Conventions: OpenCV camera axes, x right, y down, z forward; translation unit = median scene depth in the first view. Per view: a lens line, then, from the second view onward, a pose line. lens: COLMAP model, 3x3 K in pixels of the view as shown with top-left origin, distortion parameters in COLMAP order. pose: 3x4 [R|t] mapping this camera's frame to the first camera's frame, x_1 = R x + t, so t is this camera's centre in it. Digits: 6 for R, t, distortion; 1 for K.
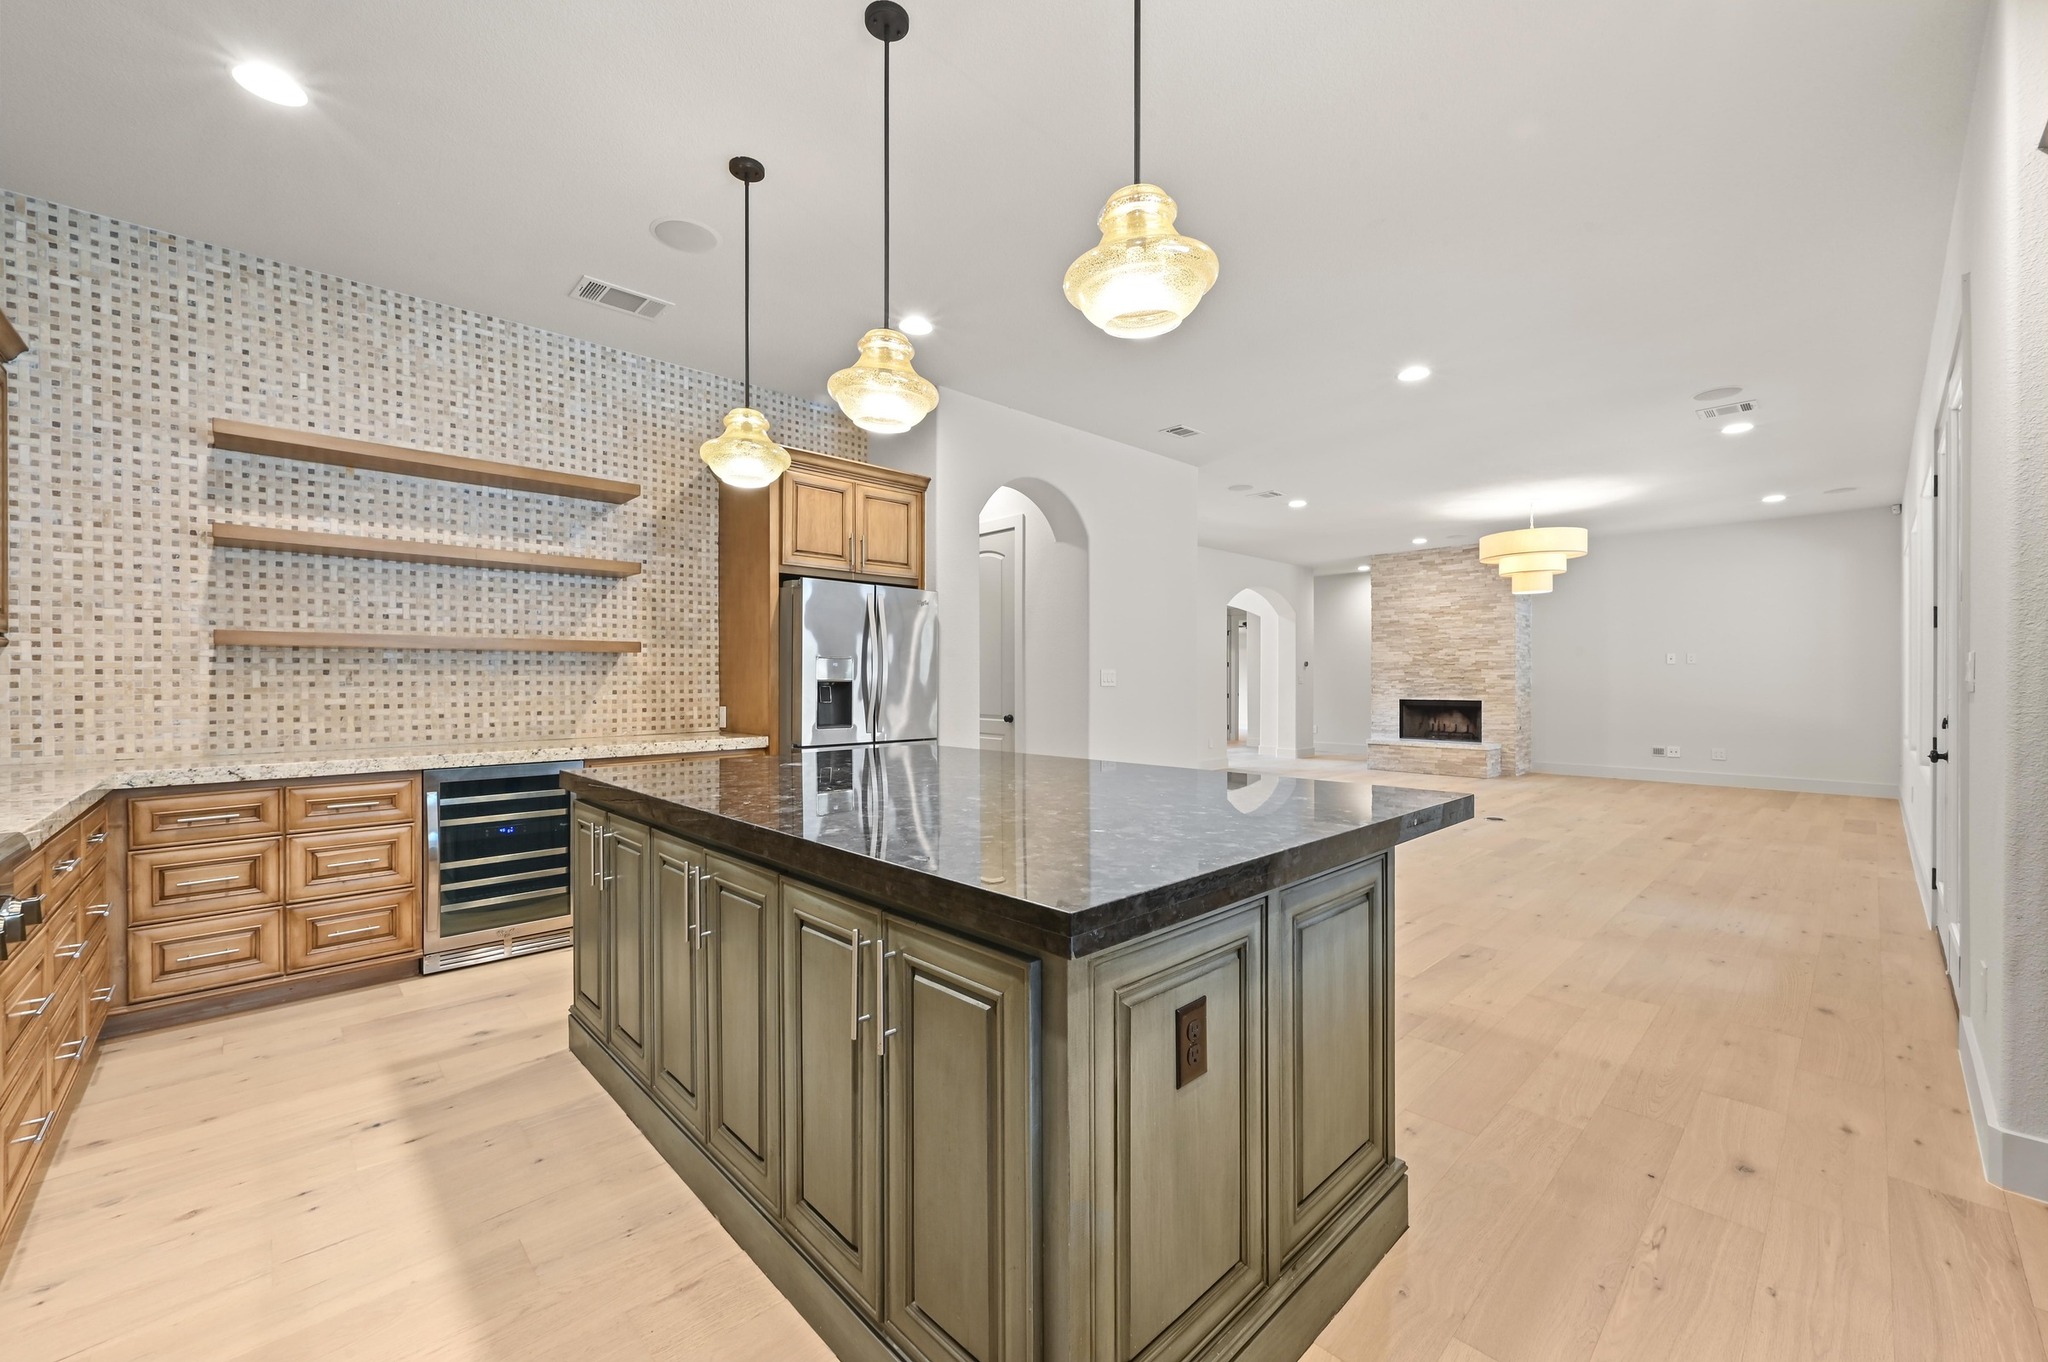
lens RADIAL K [[805.4, 0, 1026.9], [0, 805.4, 682.0], [0, 0, 1]] dist [0.000948, 0.000470]
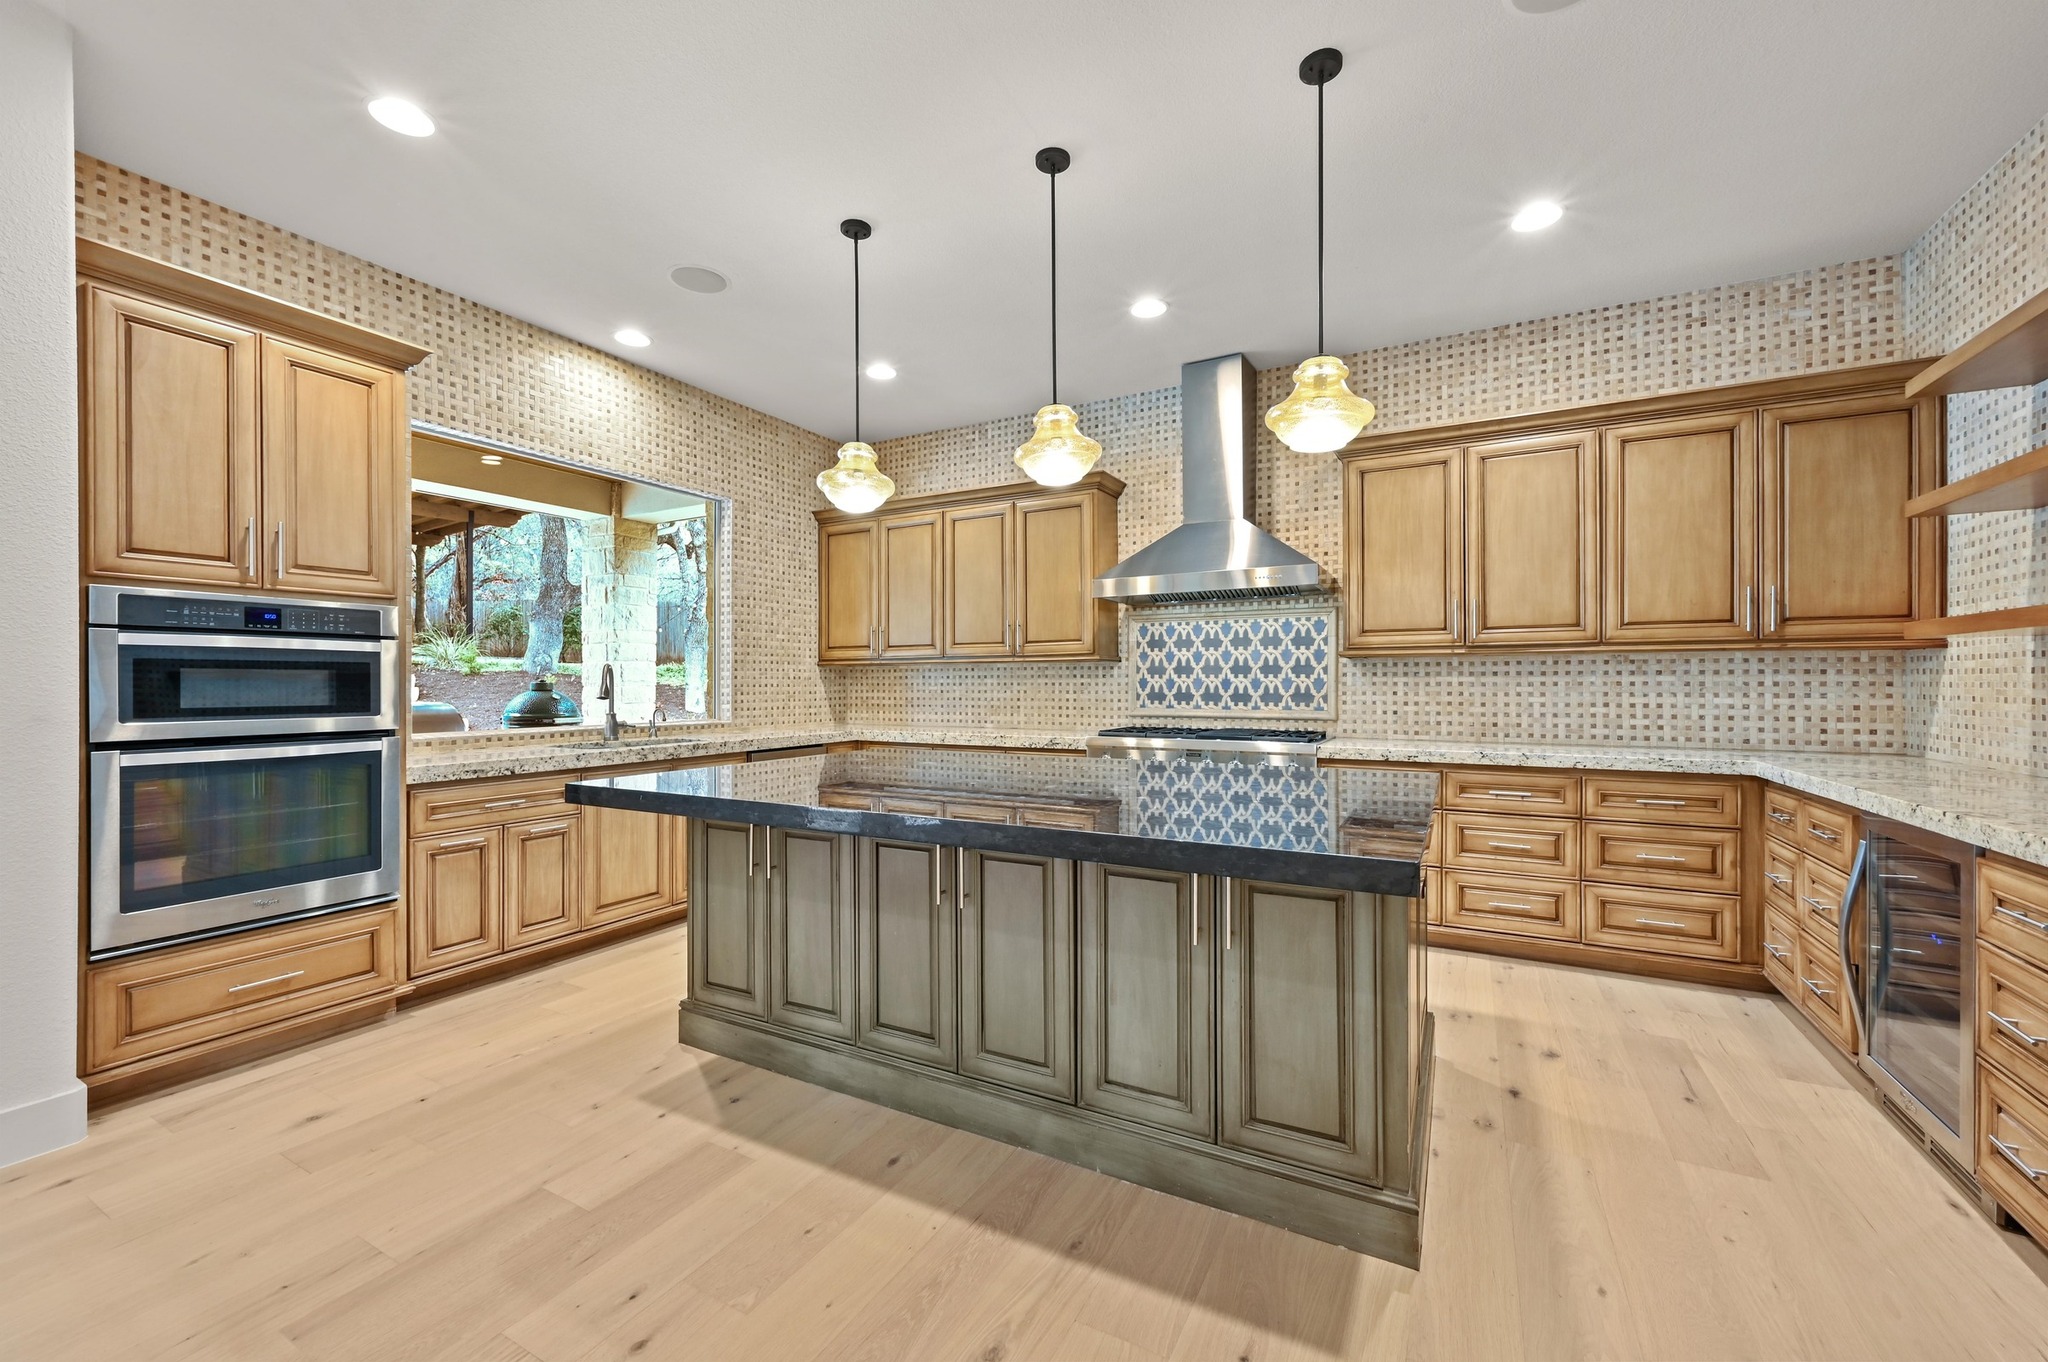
lens RADIAL K [[798.4, 0, 1007.9], [0, 798.4, 684.9], [0, 0, 1]] dist [0.003788, -0.000649]
pose [[-0.960173, 0.004370, -0.279373, 0.052486], [0.003258, 0.999985, 0.004443, -0.001282], [0.279389, 0.003356, -0.960172, 0.461336]]
